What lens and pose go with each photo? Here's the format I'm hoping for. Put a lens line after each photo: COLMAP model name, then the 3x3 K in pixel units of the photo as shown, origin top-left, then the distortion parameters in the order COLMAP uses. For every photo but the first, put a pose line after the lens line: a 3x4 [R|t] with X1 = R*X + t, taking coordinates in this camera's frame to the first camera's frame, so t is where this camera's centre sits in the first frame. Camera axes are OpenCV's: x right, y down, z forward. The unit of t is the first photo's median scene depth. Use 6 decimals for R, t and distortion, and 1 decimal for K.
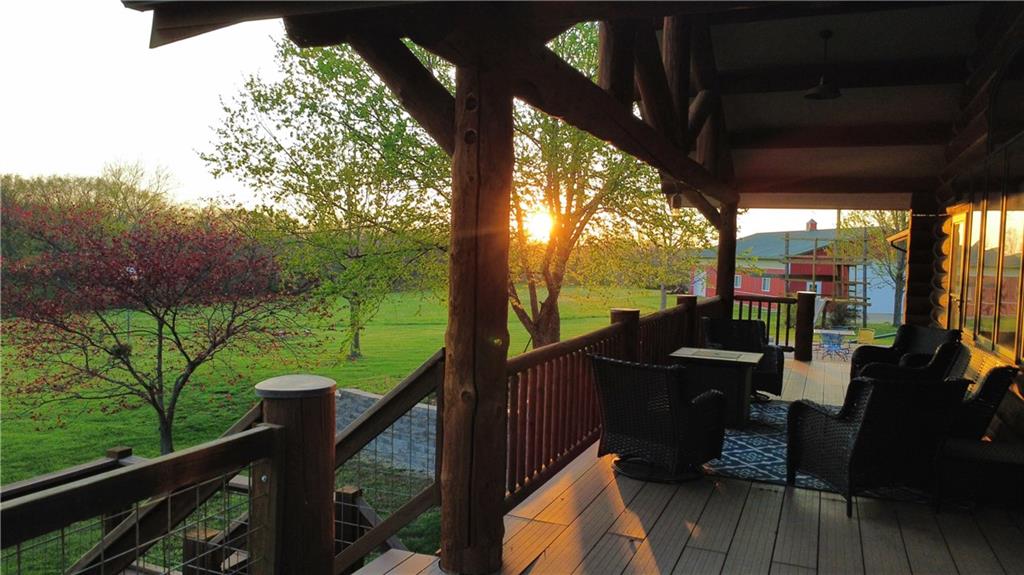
lens RADIAL K [[754.5, 0, 510.9], [0, 754.5, 289.2], [0, 0, 1]] dist [0.001093, 0.001698]
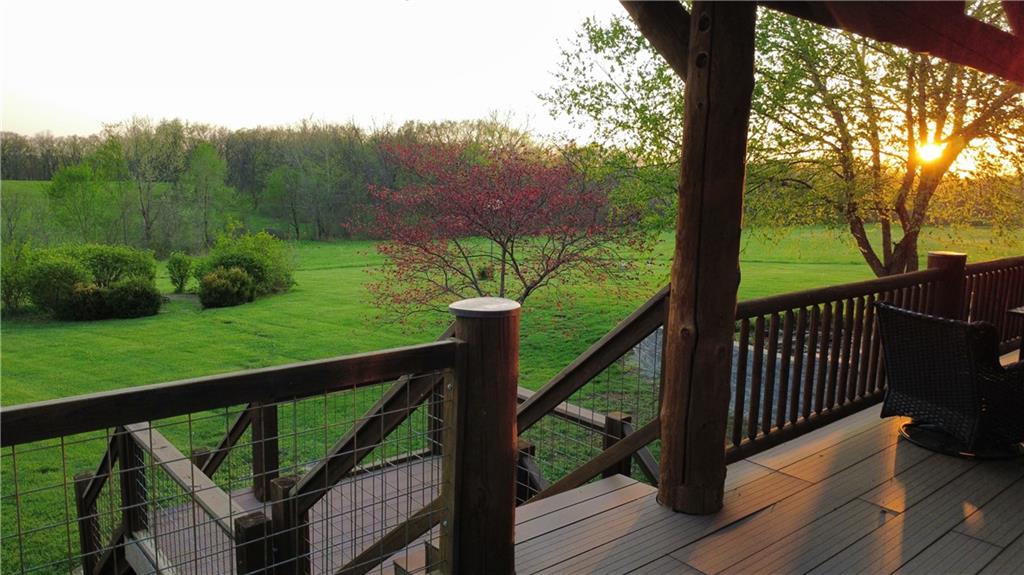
lens RADIAL K [[754.5, 0, 511.5], [0, 754.5, 288.2], [0, 0, 1]] dist [0.001093, 0.001698]
pose [[0.895513, 0.062092, -0.440683, 0.113495], [-0.024450, 0.995588, 0.090593, 0.001001], [0.444364, -0.070352, 0.893080, 0.023961]]
